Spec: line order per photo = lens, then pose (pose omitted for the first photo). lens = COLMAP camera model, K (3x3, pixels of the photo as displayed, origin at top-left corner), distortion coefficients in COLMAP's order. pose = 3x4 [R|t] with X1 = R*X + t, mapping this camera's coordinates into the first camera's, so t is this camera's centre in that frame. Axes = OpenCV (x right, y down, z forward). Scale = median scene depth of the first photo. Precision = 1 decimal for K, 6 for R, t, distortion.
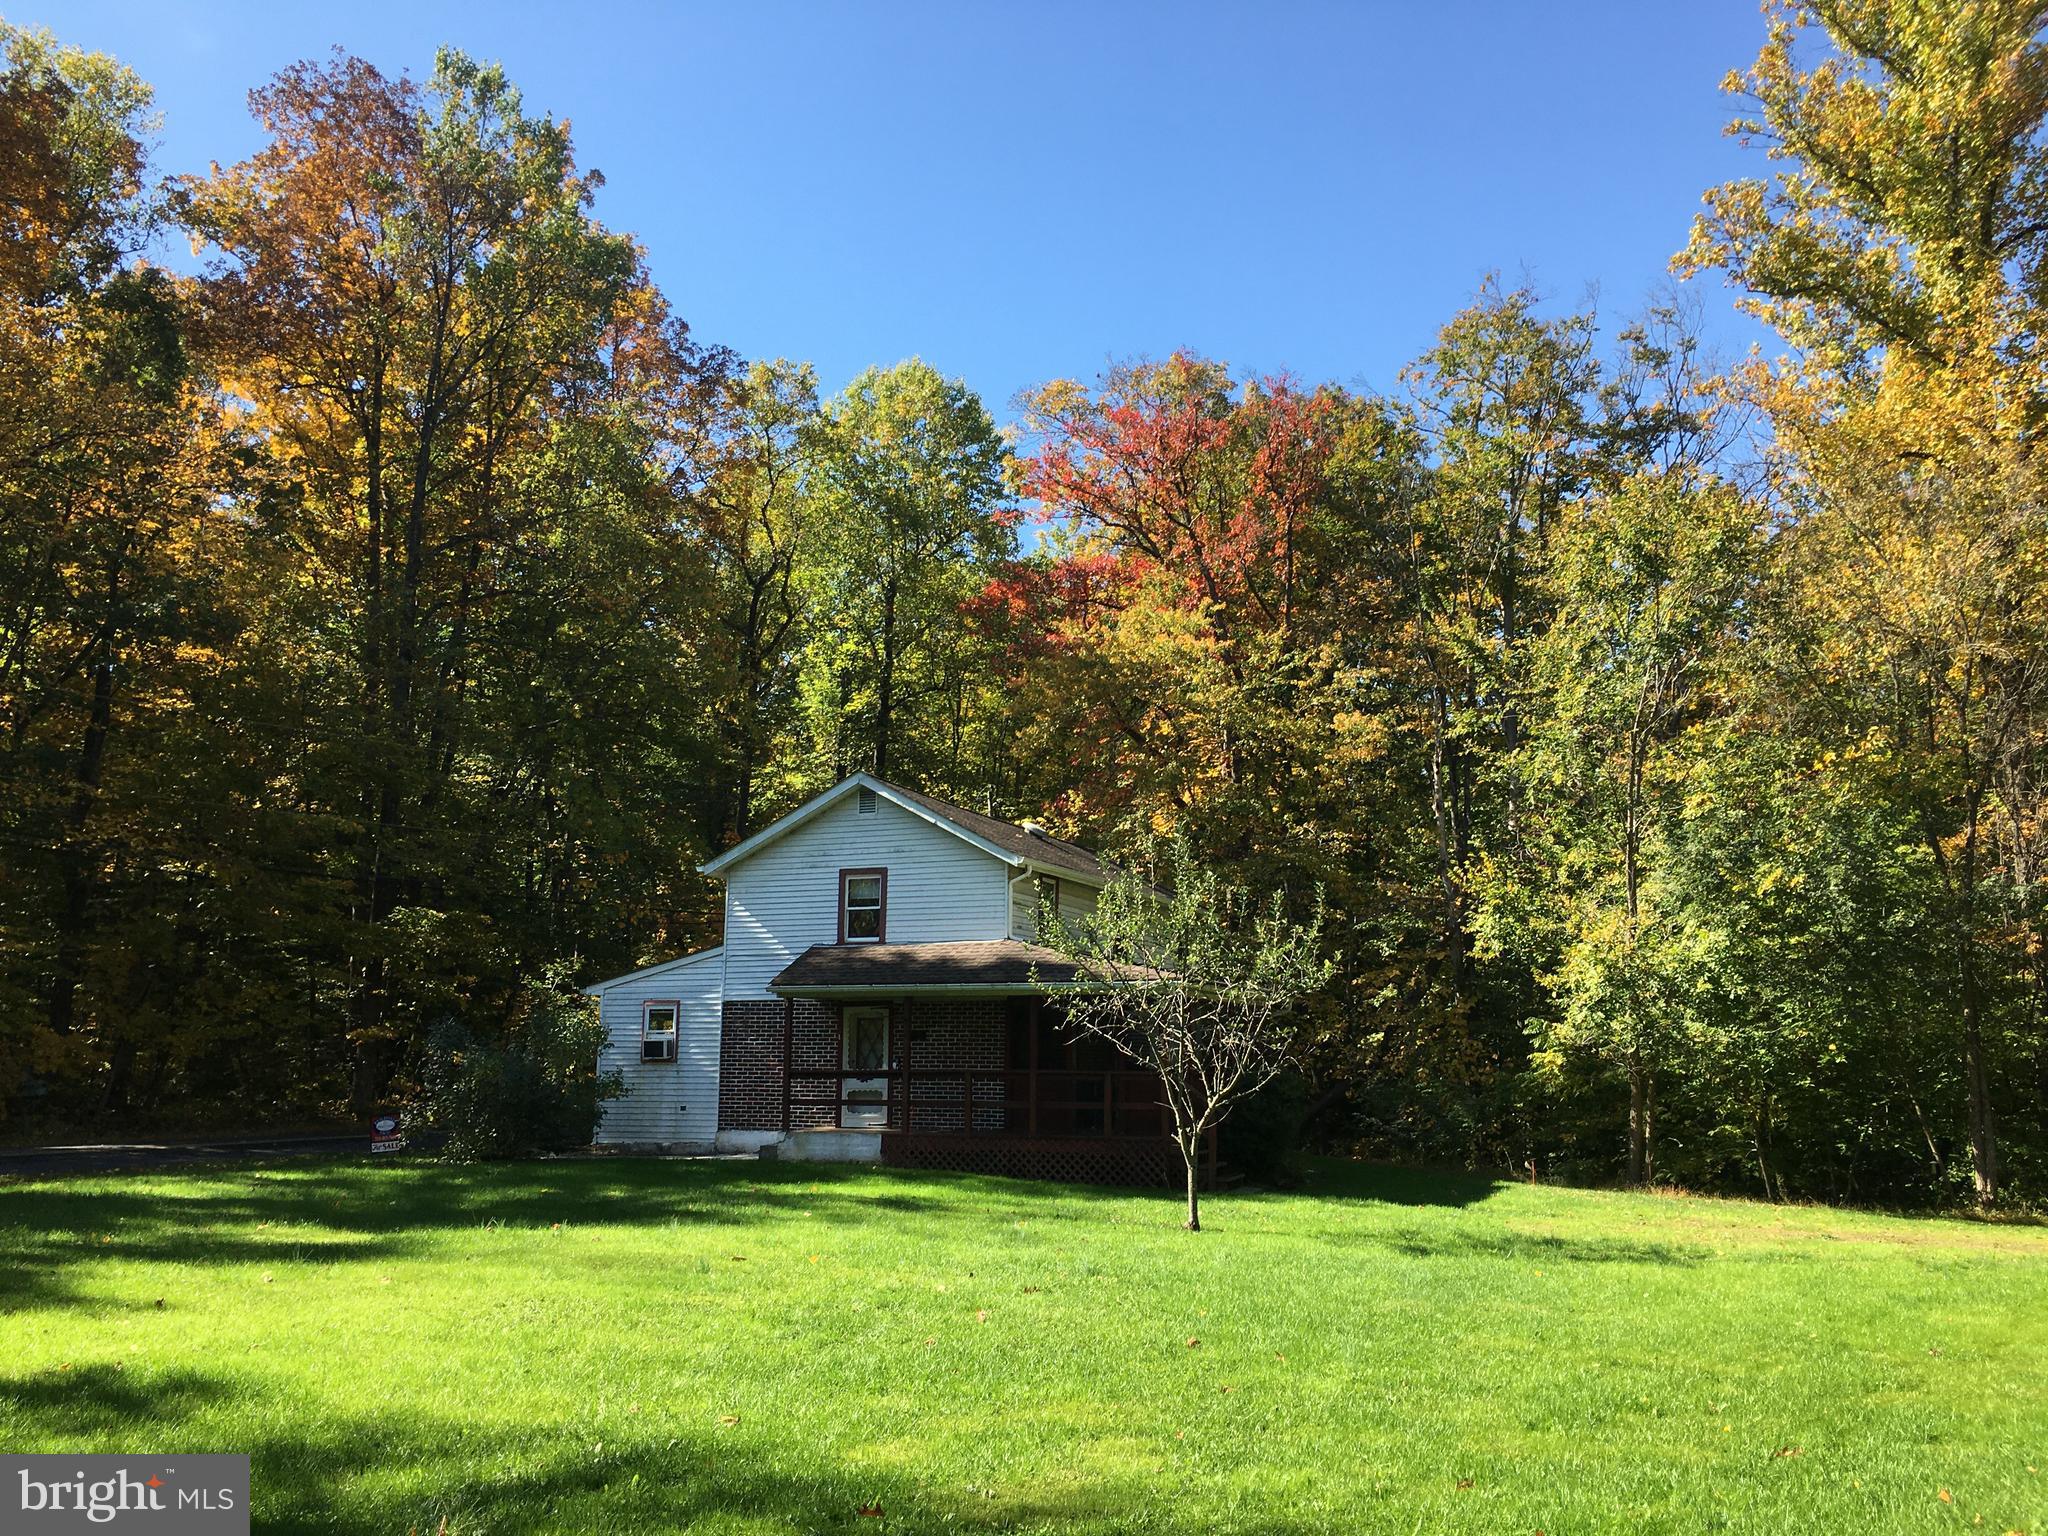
lens RADIAL K [[1792.1, 0, 1041.3], [0, 1792.1, 785.1], [0, 0, 1]] dist [0.042130, -0.043826]
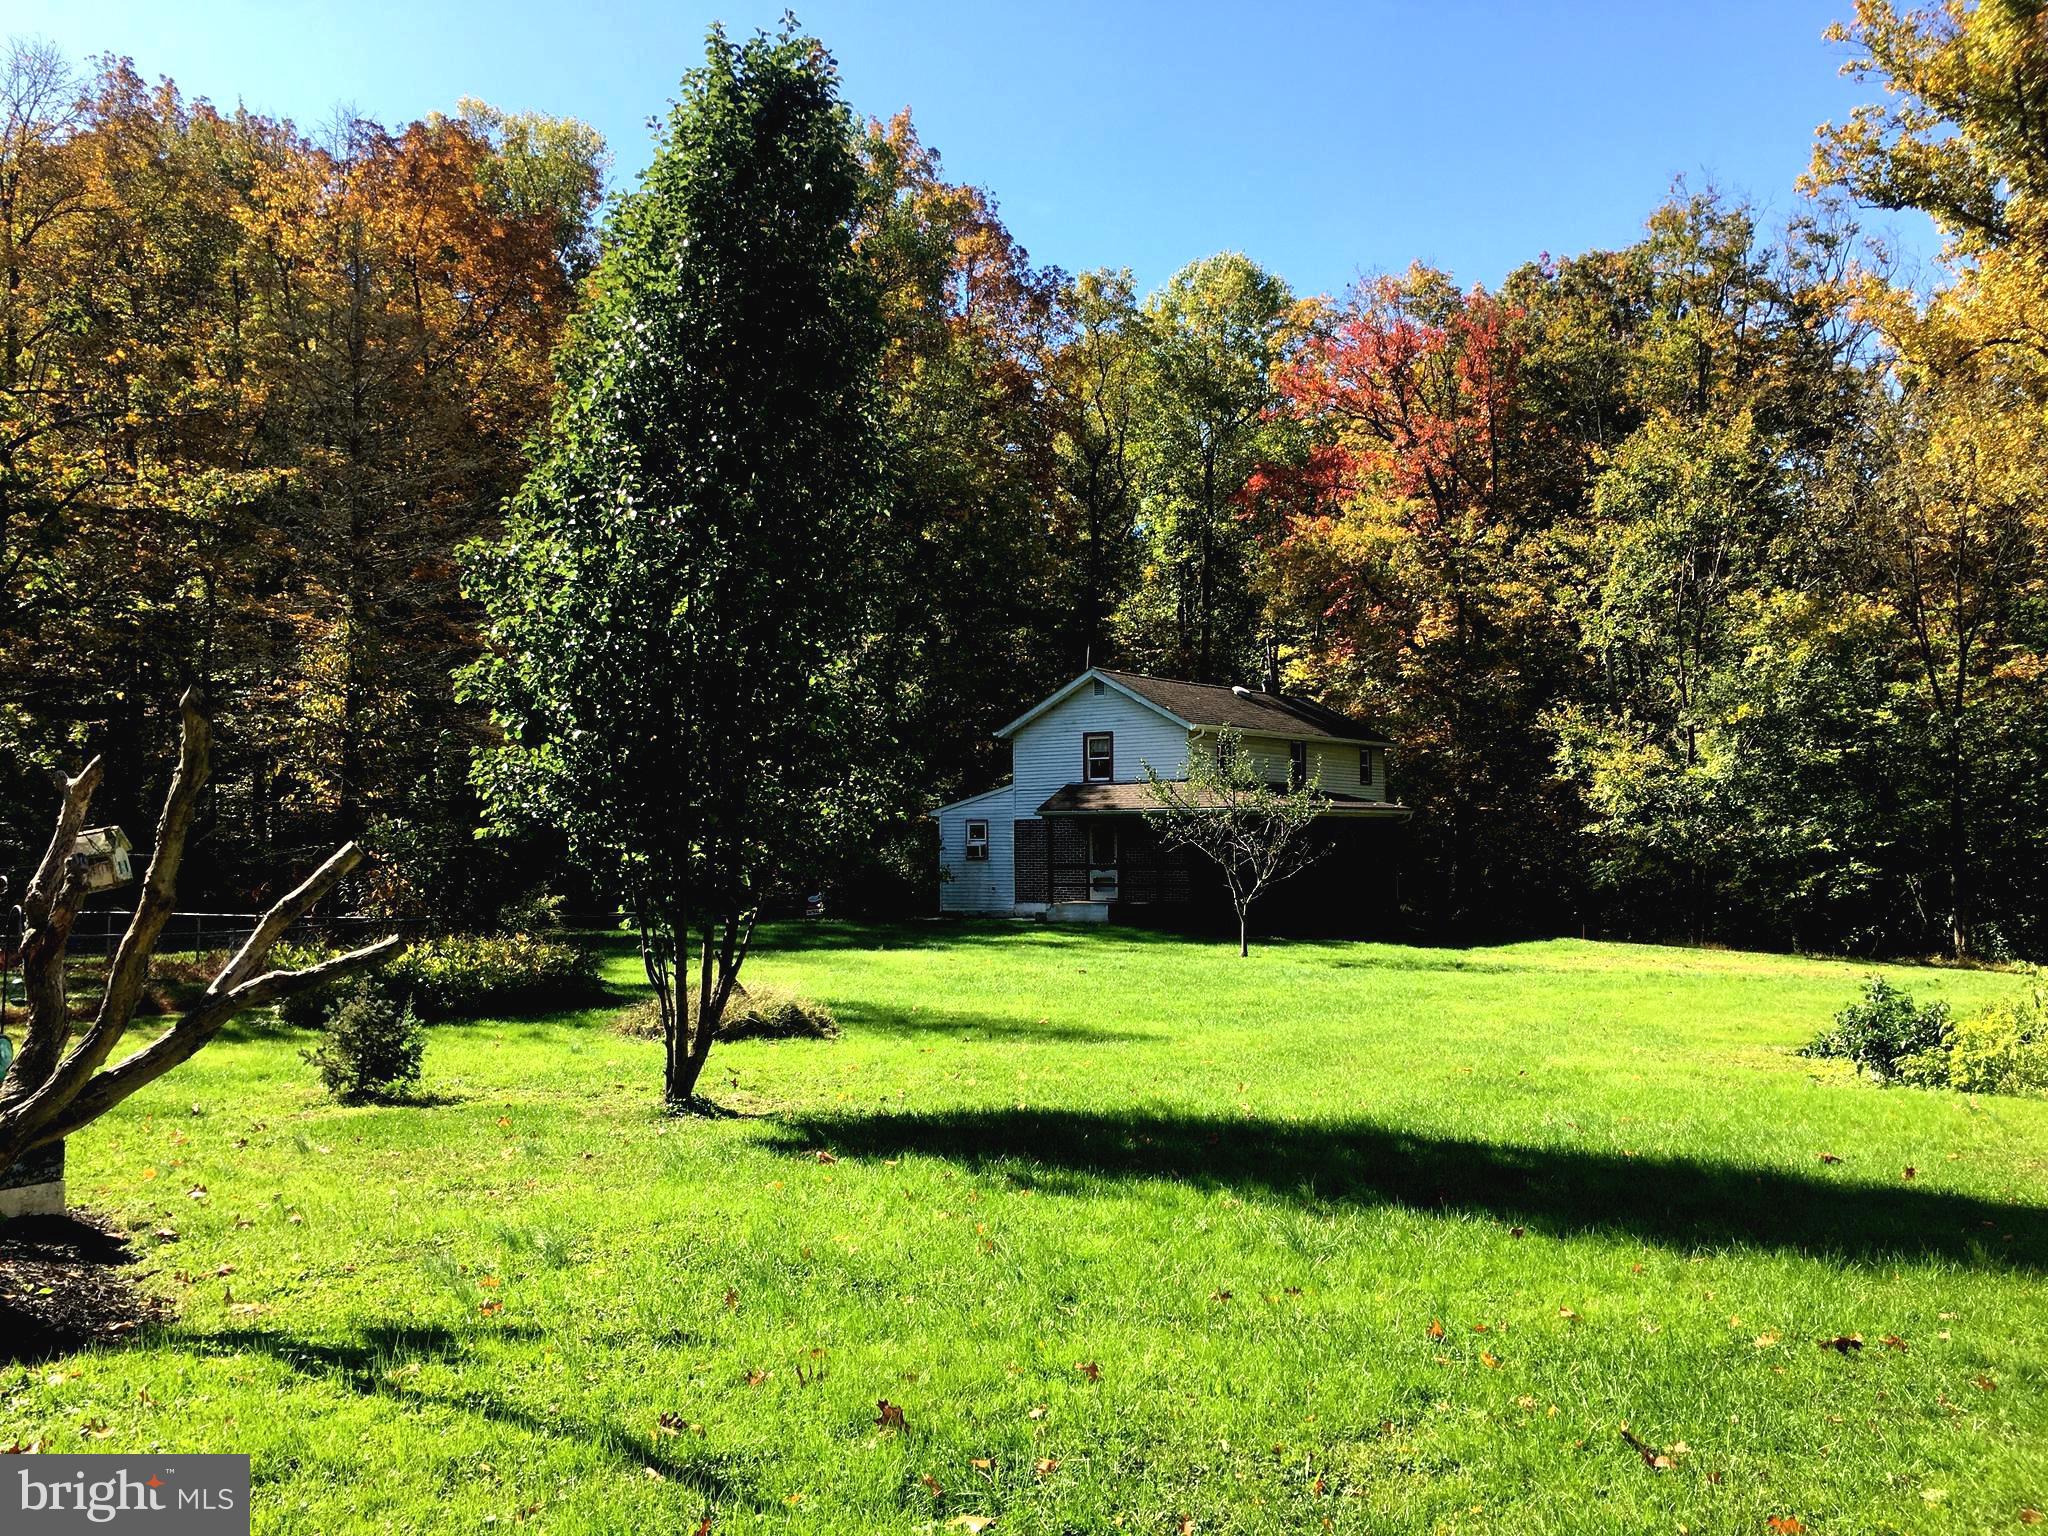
lens RADIAL K [[1792.1, 0, 1033.2], [0, 1792.1, 762.0], [0, 0, 1]] dist [0.042130, -0.043826]
pose [[0.971218, -0.020529, -0.237306, 0.192435], [0.046013, 0.993683, 0.102357, -0.080317], [0.233705, -0.110330, 0.966027, -0.443852]]
